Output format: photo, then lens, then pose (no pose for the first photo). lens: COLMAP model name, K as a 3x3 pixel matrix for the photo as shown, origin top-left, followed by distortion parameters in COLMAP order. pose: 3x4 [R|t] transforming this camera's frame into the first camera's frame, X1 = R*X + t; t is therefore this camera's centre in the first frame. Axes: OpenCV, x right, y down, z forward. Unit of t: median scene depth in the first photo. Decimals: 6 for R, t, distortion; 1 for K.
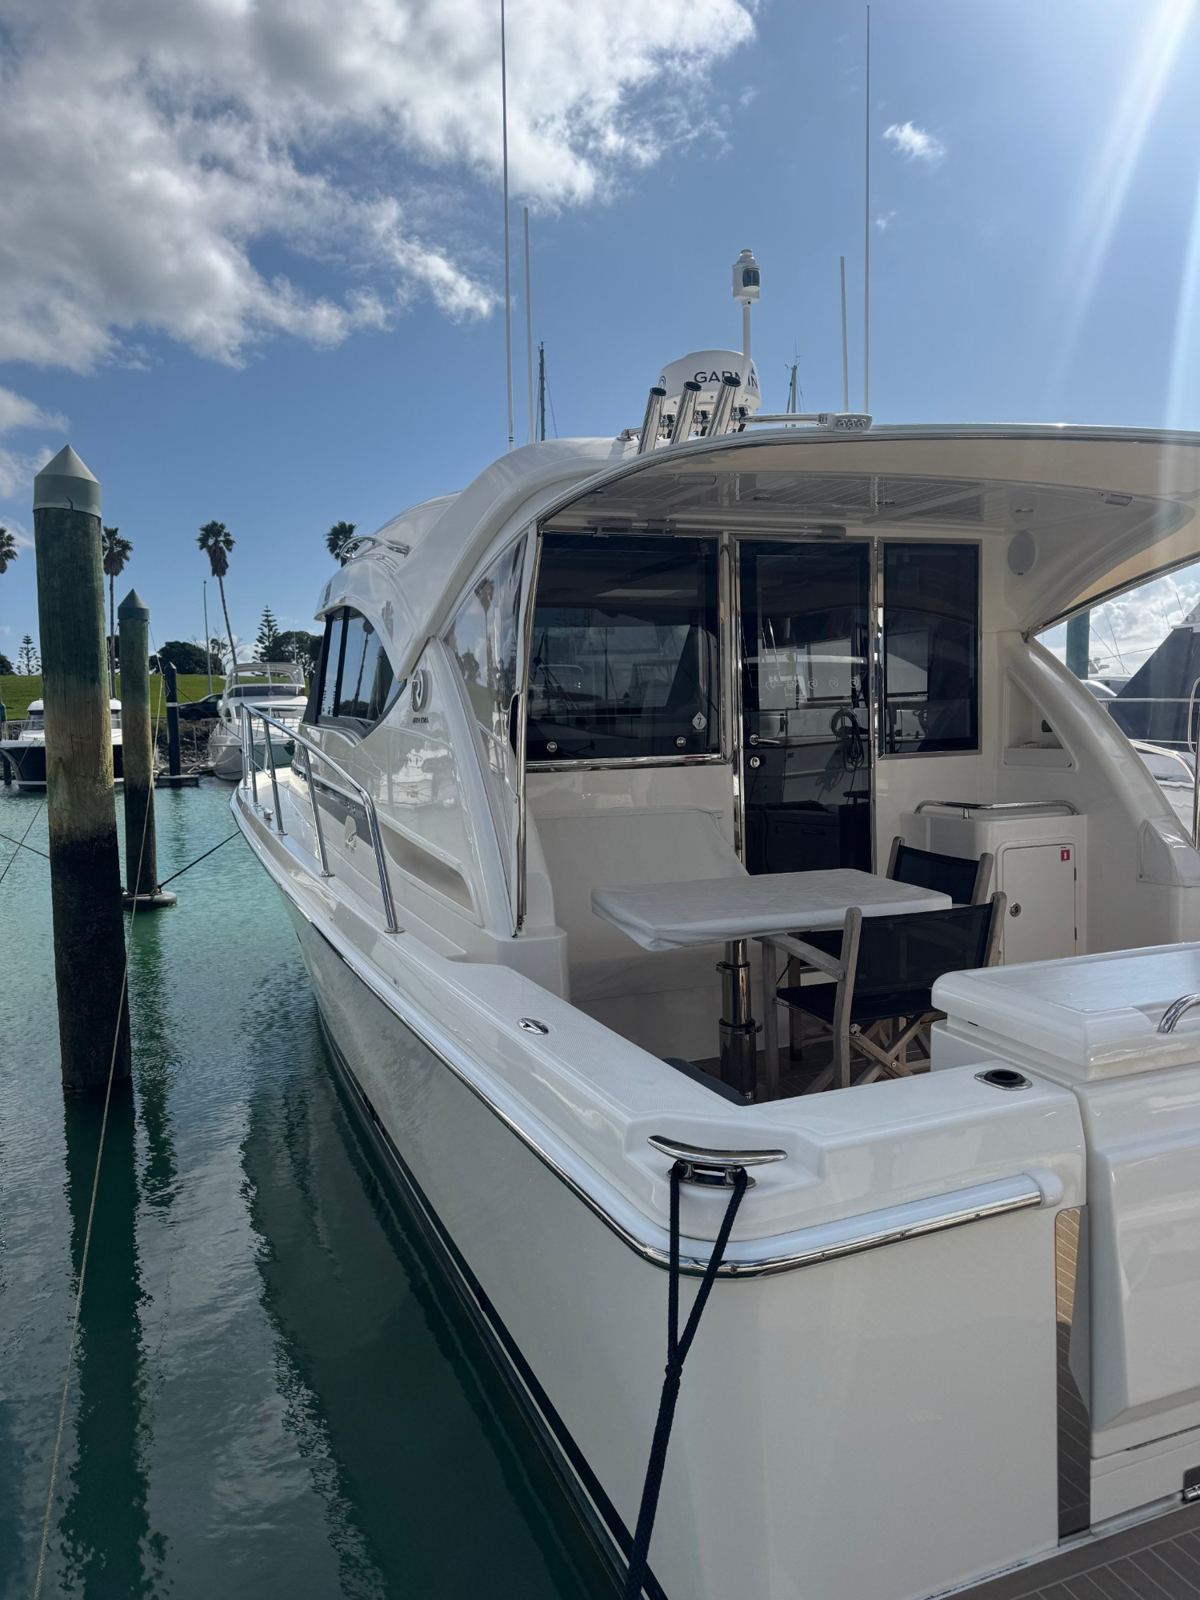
lens RADIAL K [[1146.0, 0, 573.2], [0, 1146.0, 804.4], [0, 0, 1]] dist [0.056457, -0.053032]
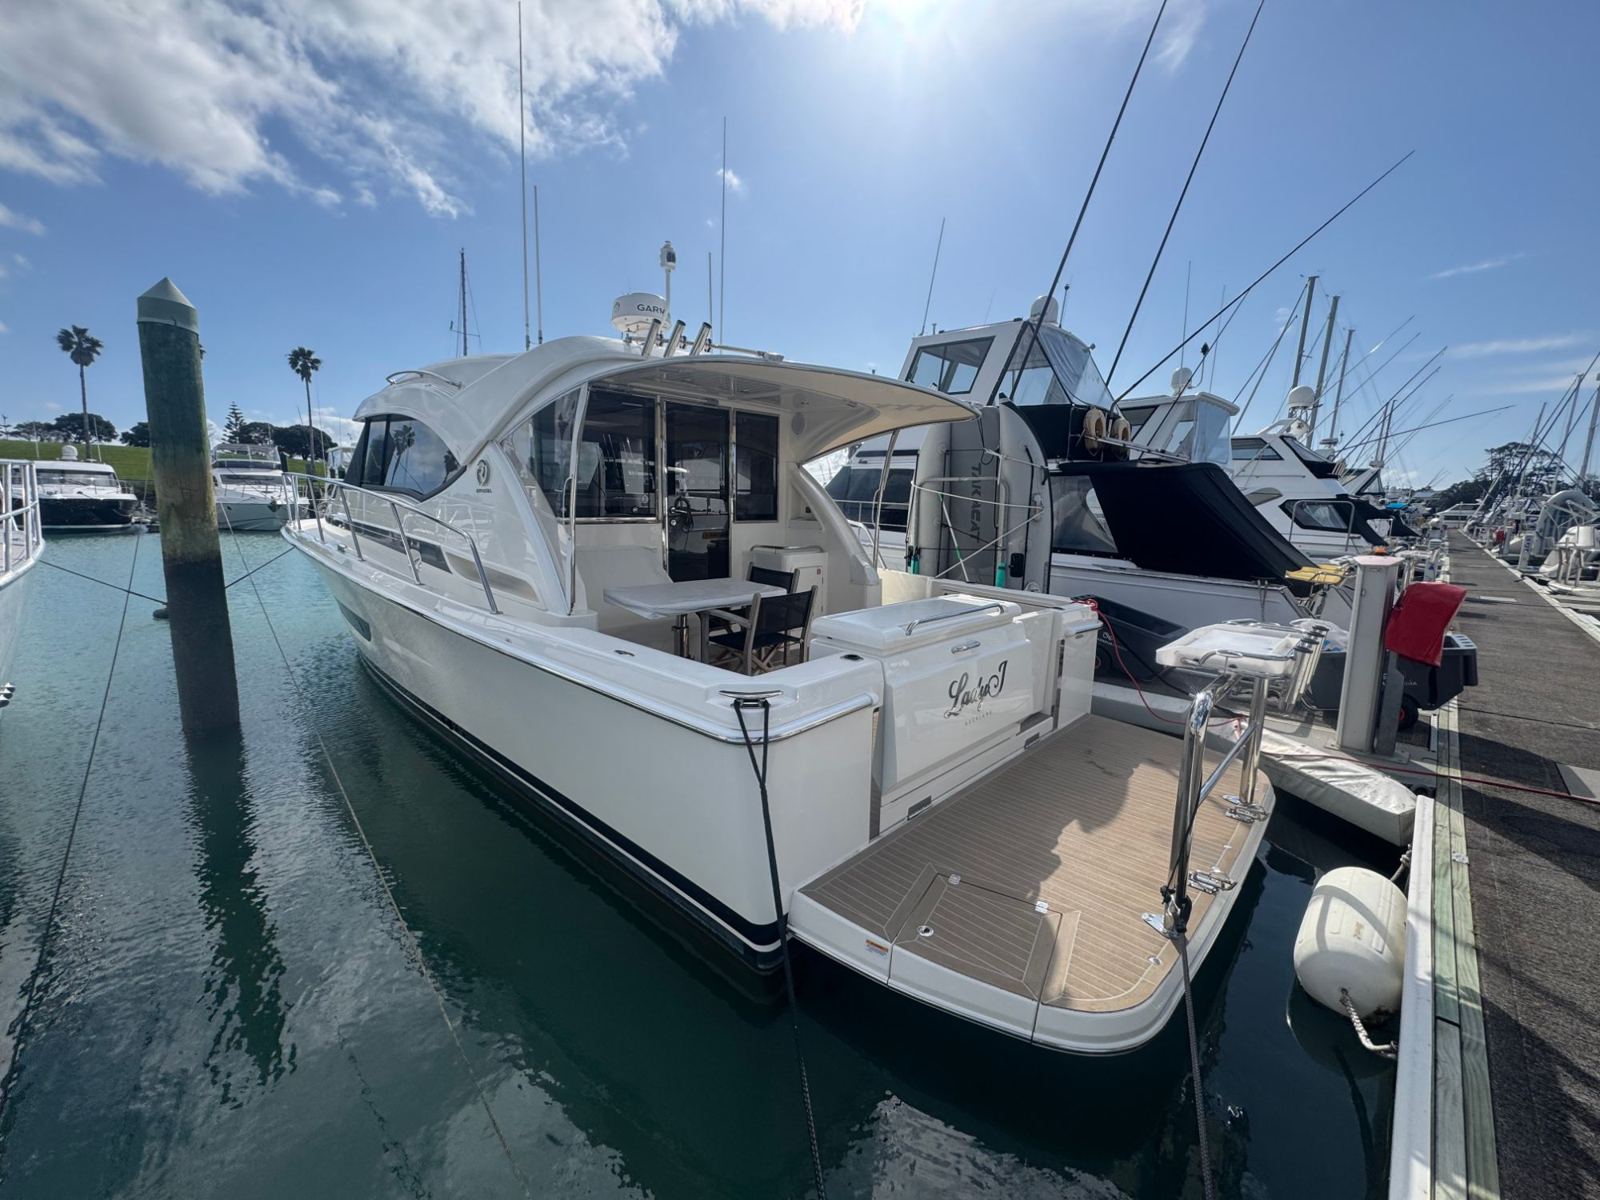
lens RADIAL K [[656.3, 0, 800.0], [0, 656.3, 600.0], [0, 0, 1]] dist [-0.002086, -0.000273]
pose [[0.900700, -0.021410, 0.433914, -0.124608], [-0.010014, 0.997496, 0.070004, 0.012050], [-0.434326, -0.067398, 0.898231, -0.059180]]
